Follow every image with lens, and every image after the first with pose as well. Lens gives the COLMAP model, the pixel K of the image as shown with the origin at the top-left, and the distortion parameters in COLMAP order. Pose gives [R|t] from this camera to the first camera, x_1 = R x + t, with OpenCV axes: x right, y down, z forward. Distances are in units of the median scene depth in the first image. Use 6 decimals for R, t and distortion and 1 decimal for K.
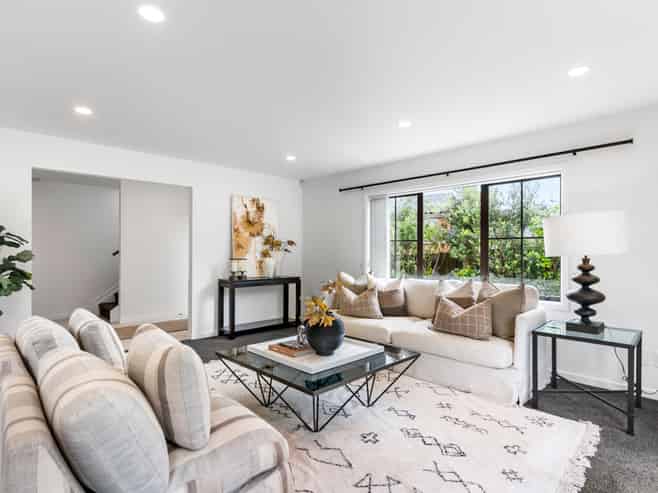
lens RADIAL K [[357.7, 0, 328.6], [0, 357.7, 247.8], [0, 0, 1]] dist [-0.000344, -0.005095]
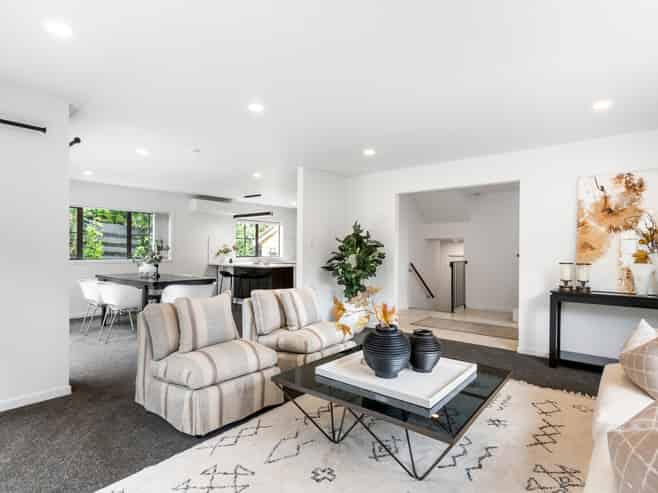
lens RADIAL K [[357.7, 0, 329.5], [0, 357.7, 252.4], [0, 0, 1]] dist [-0.000344, -0.005095]
pose [[0.100923, 0.003443, -0.994888, 0.406123], [-0.001709, 0.999993, 0.003287, 0.006467], [0.994893, 0.001369, 0.100929, 0.403225]]
